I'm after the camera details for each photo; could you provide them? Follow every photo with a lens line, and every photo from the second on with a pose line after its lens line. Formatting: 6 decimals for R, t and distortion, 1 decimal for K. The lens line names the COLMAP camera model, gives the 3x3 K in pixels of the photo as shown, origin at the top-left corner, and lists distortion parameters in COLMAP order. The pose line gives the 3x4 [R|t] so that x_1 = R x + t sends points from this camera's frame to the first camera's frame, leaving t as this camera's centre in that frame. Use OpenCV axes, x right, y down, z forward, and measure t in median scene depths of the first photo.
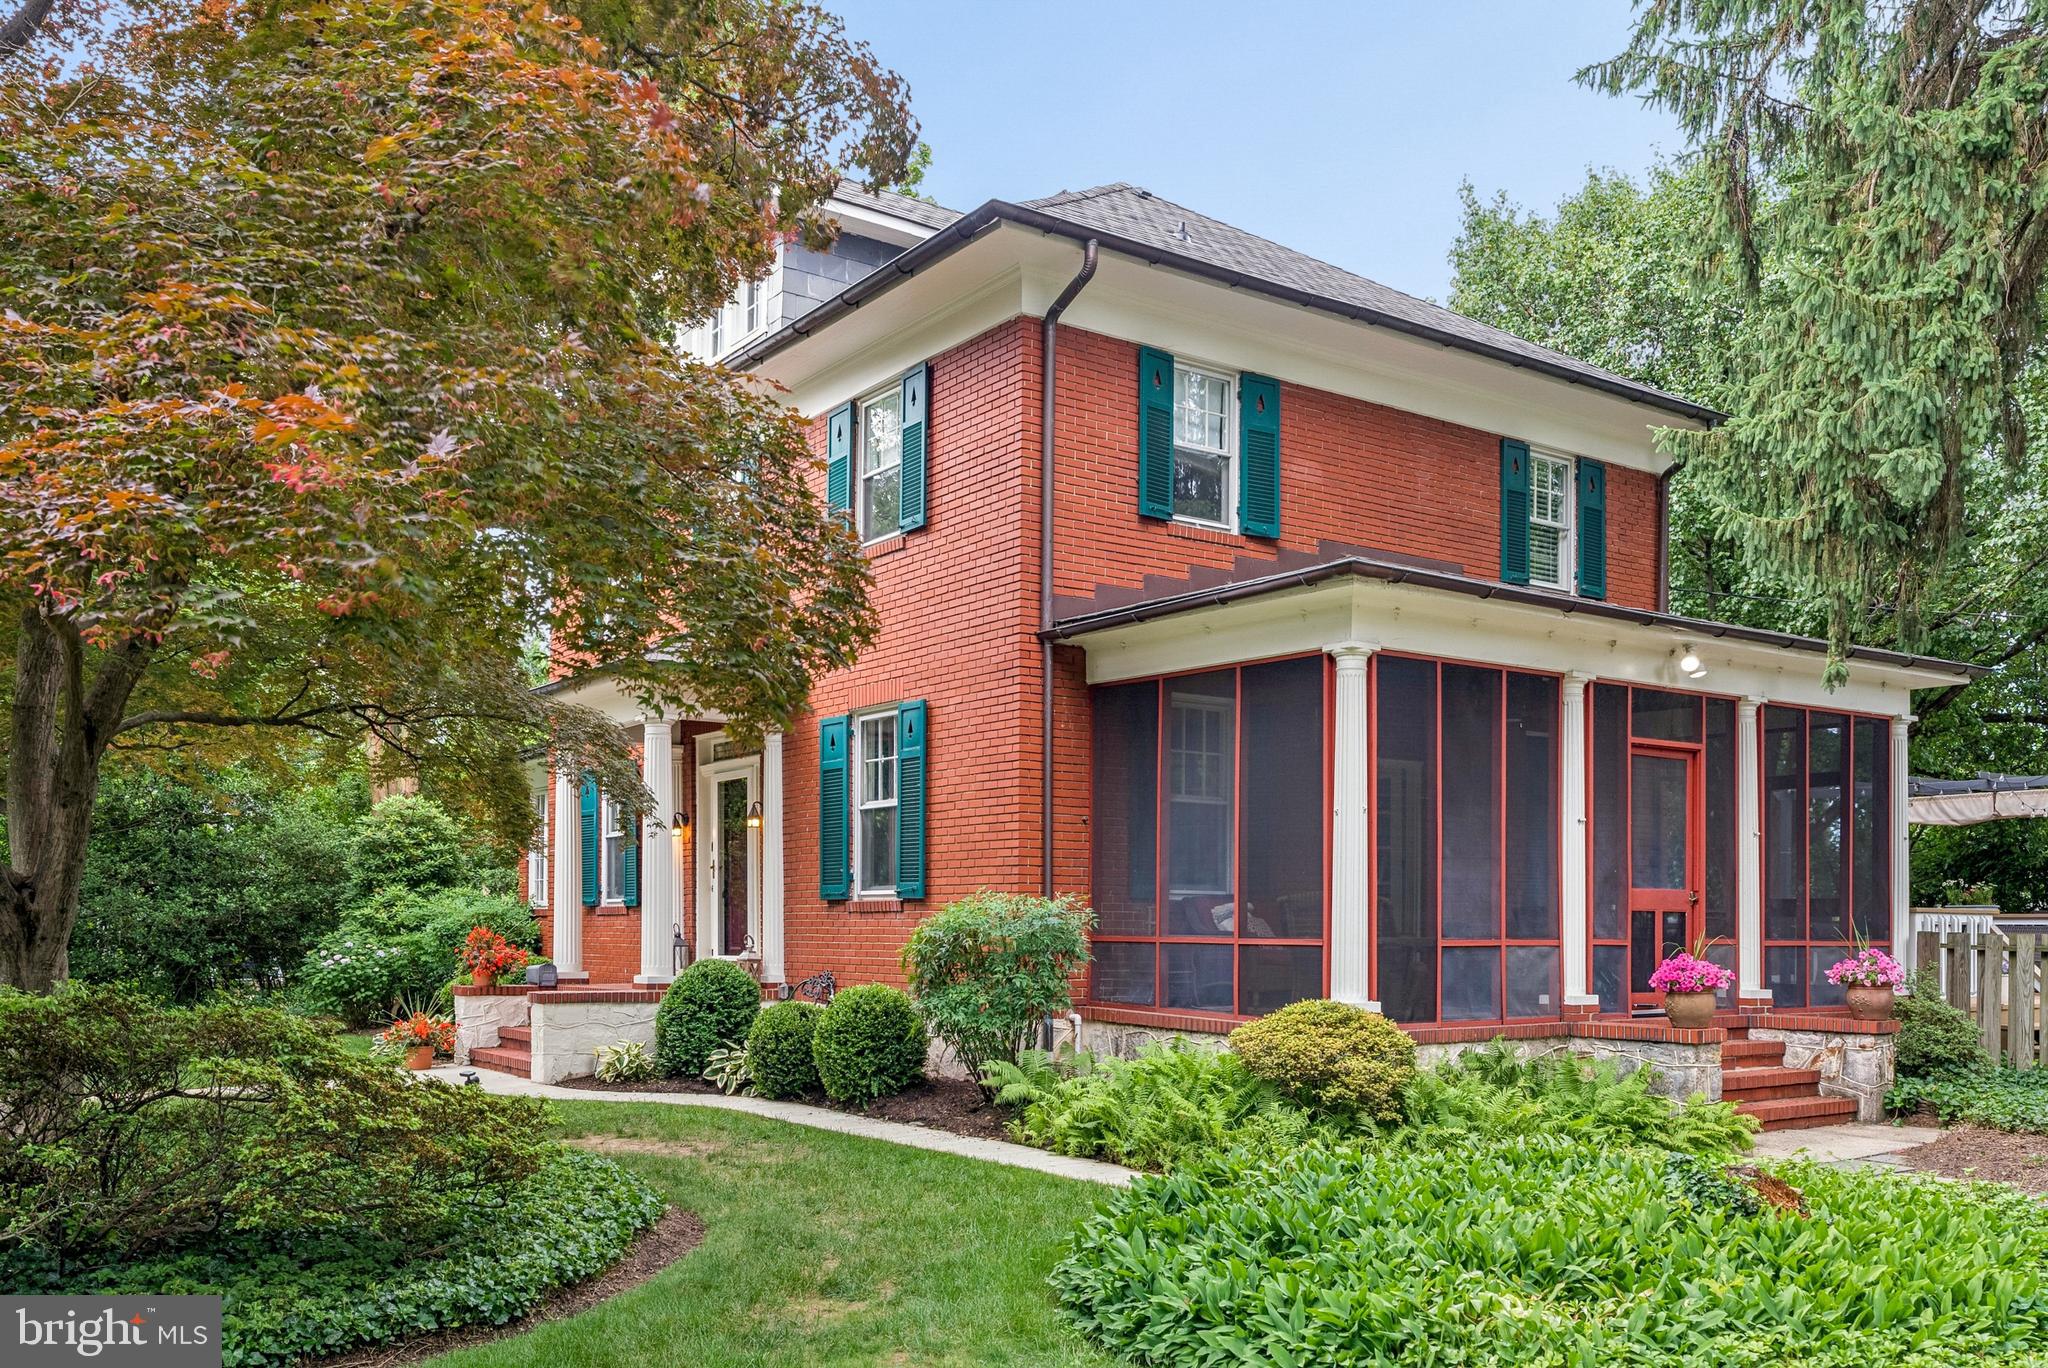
lens RADIAL K [[1691.9, 0, 1064.5], [0, 1691.9, 889.3], [0, 0, 1]] dist [-0.002044, 0.006082]
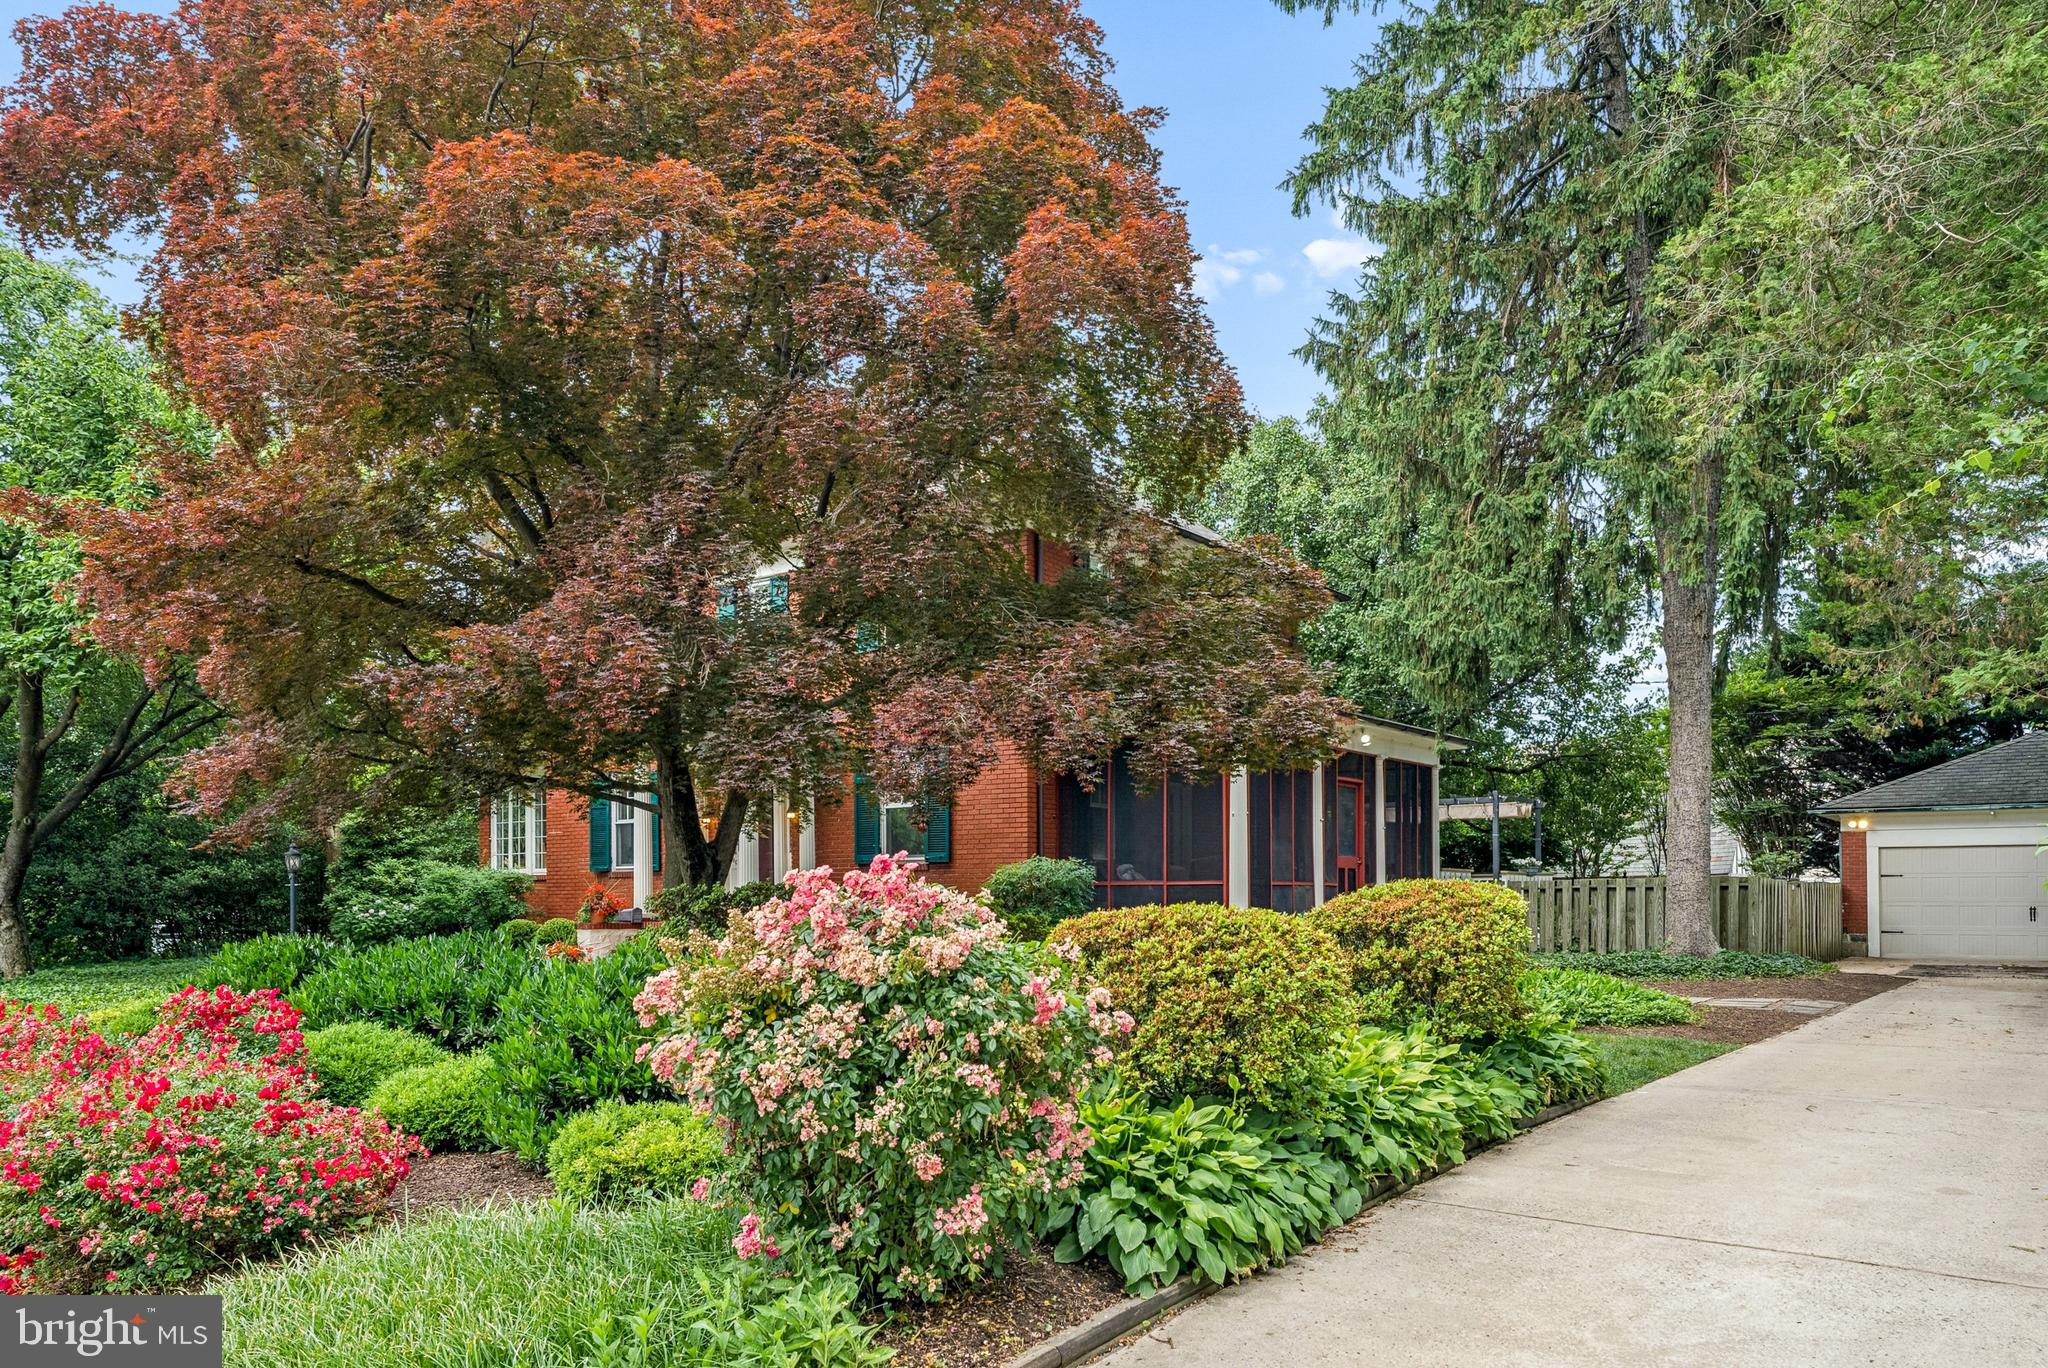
lens RADIAL K [[1442.9, 0, 1034.2], [0, 1442.9, 894.2], [0, 0, 1]] dist [-0.012197, 0.000150]
pose [[0.948789, -0.006754, 0.315838, -0.474111], [0.001755, 0.999869, 0.016110, 0.014746], [-0.315905, -0.014730, 0.948676, -0.409282]]
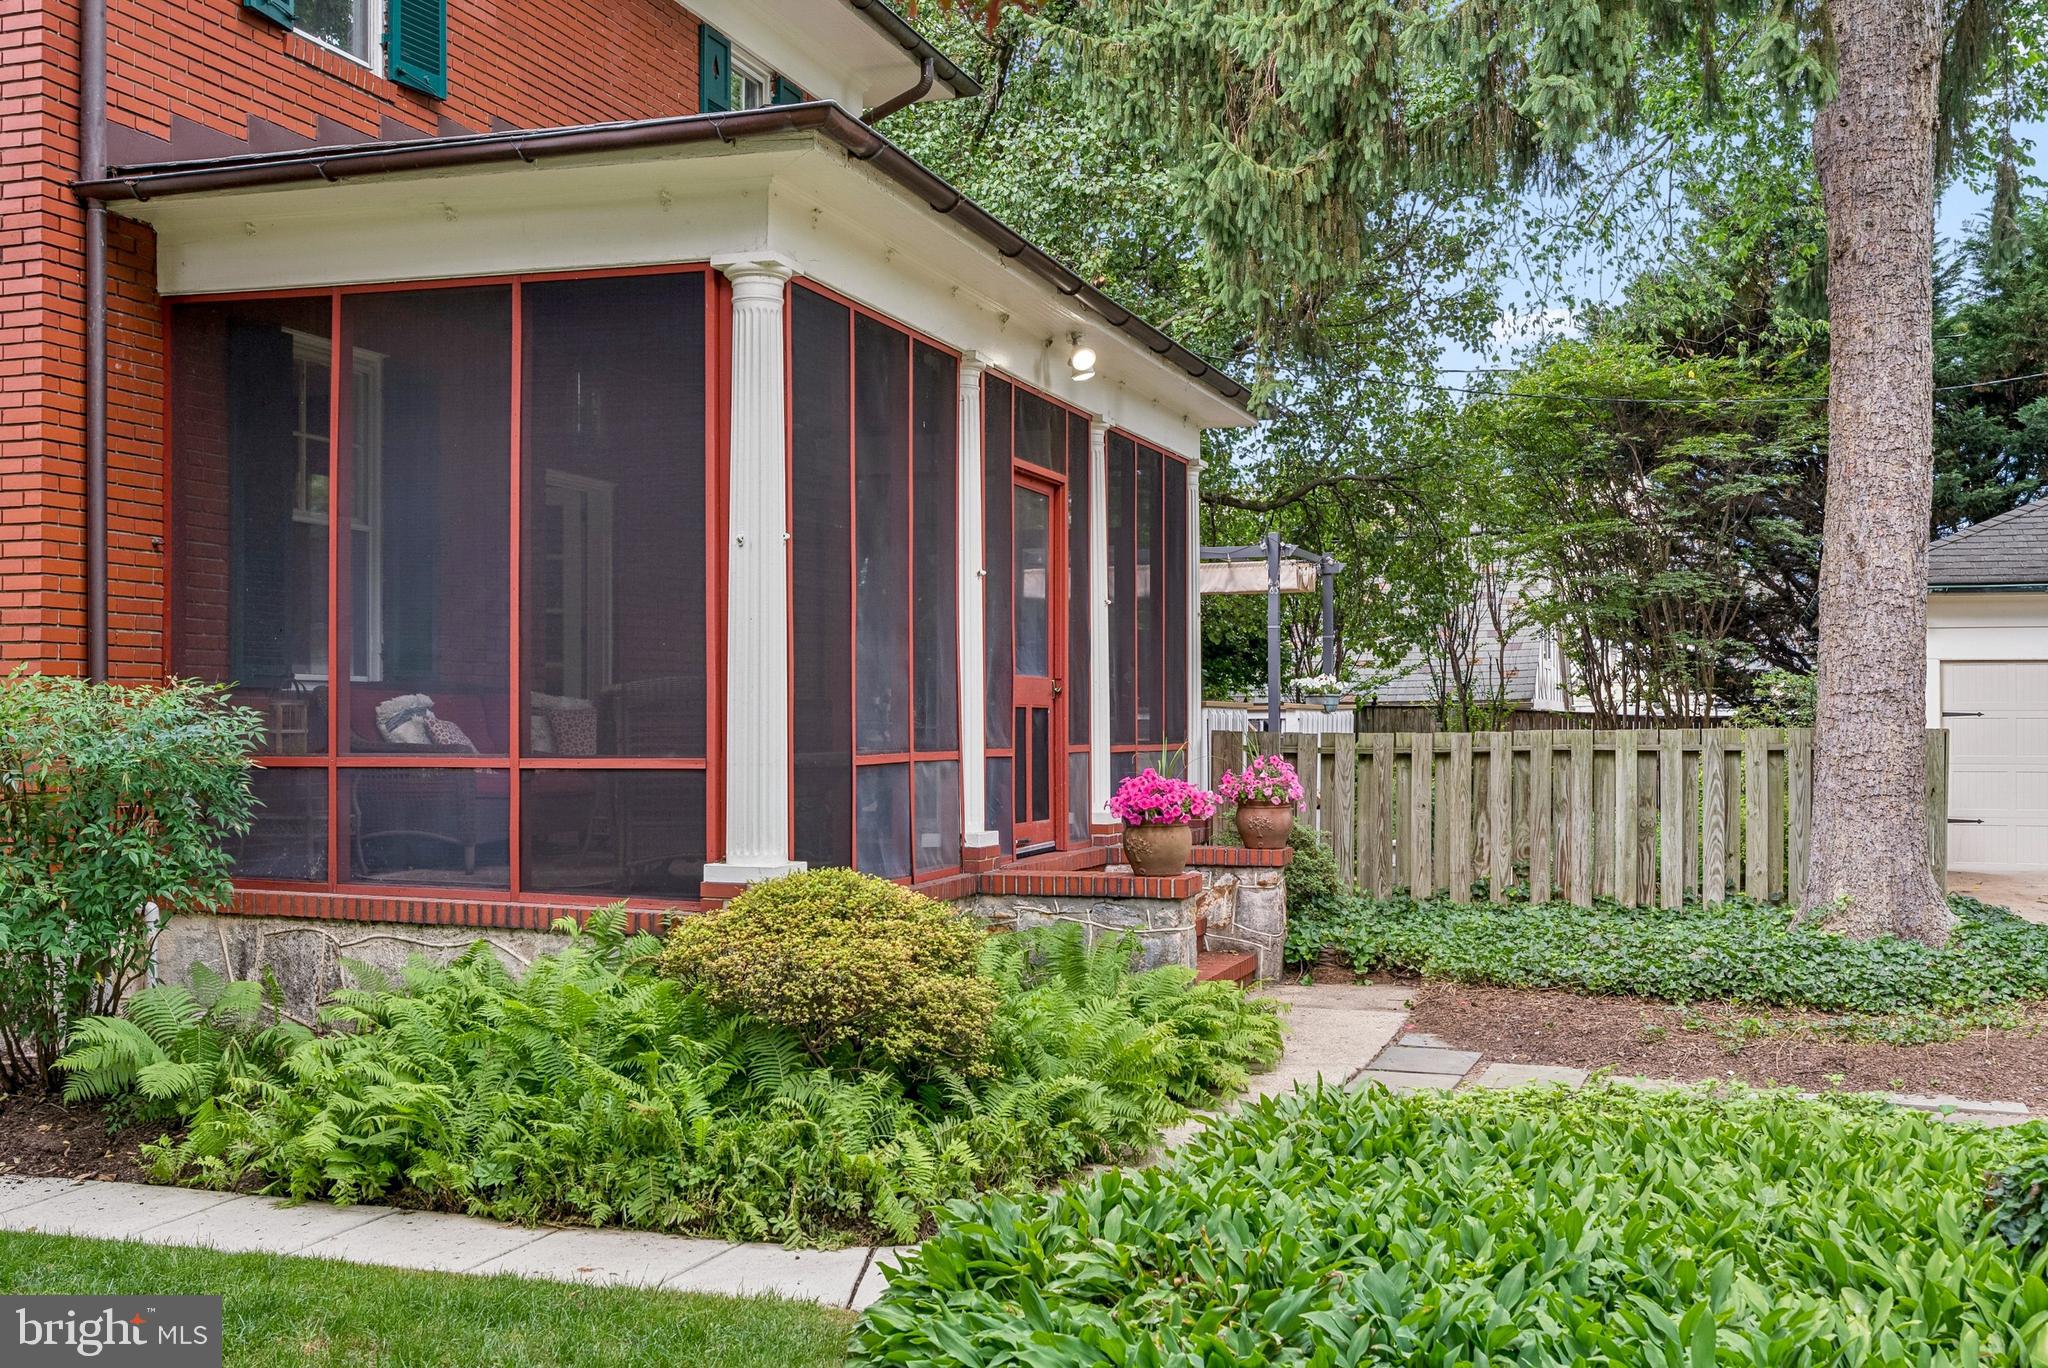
lens RADIAL K [[1995.1, 0, 1006.1], [0, 1995.1, 695.6], [0, 0, 1]] dist [-0.005192, 0.000000]
pose [[0.815560, -0.000627, 0.578673, -0.134156], [-0.004788, 0.999958, 0.007831, 0.001610], [-0.578653, -0.009158, 0.815522, 0.314219]]
